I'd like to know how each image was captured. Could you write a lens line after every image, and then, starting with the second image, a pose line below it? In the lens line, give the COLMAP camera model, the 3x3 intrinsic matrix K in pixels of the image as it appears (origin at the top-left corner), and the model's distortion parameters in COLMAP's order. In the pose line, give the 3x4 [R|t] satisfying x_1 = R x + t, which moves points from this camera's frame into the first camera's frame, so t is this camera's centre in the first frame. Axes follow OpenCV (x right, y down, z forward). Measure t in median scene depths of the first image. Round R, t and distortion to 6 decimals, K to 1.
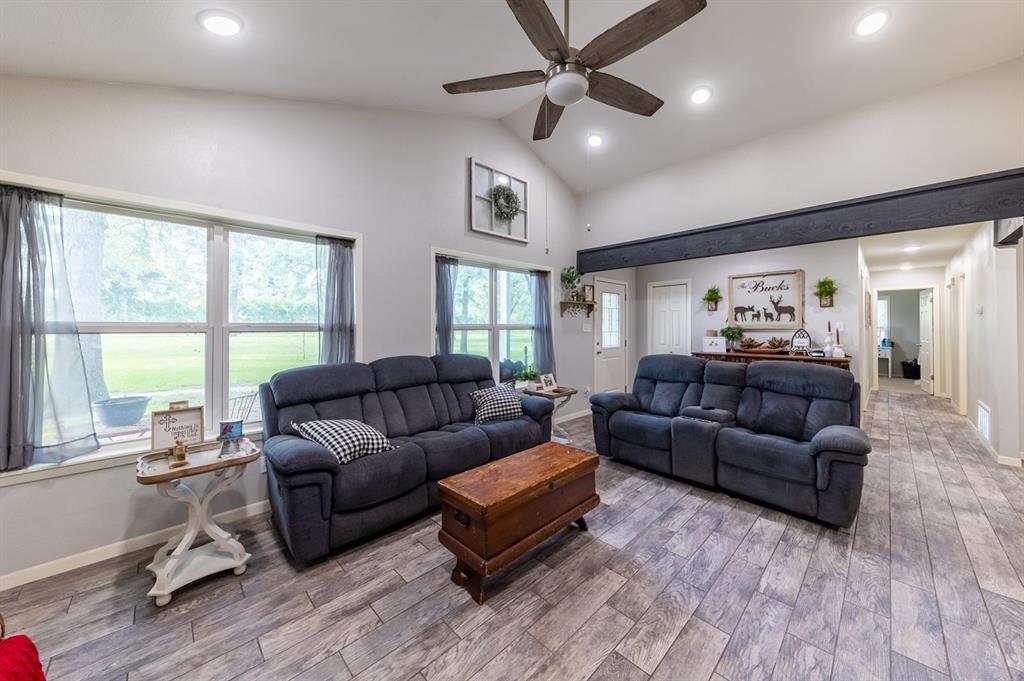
lens RADIAL K [[363.2, 0, 512.1], [0, 363.2, 324.7], [0, 0, 1]] dist [-0.000235, -0.000069]
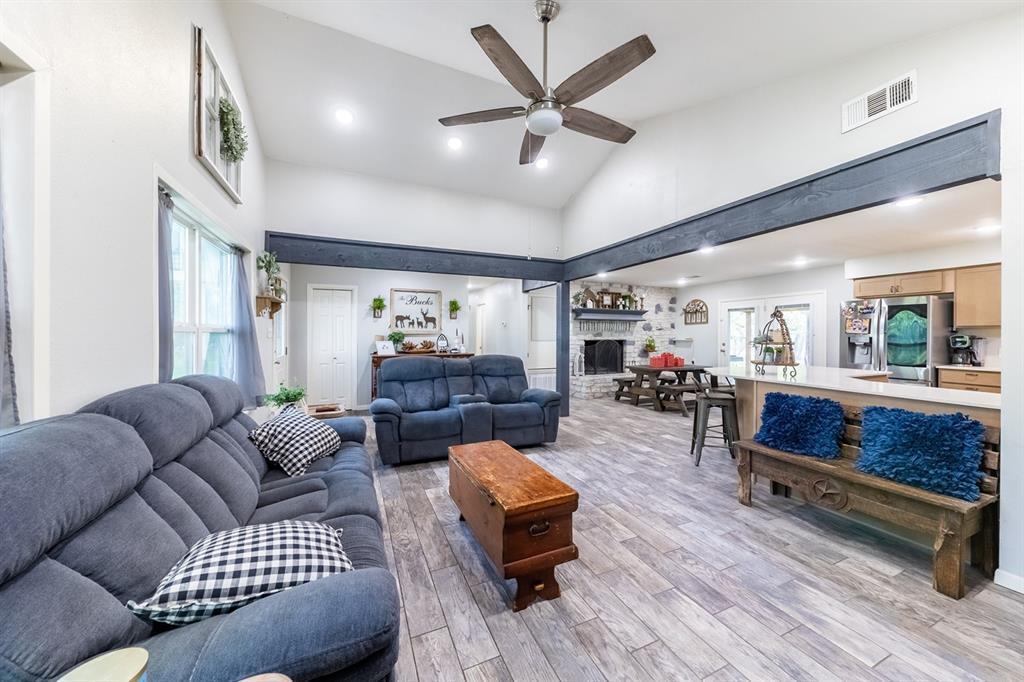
lens RADIAL K [[356.0, 0, 510.5], [0, 356.0, 336.1], [0, 0, 1]] dist [0.001431, 0.000051]
pose [[0.341060, -0.002279, 0.940039, -0.415222], [-0.005862, 0.999972, 0.004551, 0.013037], [-0.940023, -0.007062, 0.341037, 0.305093]]
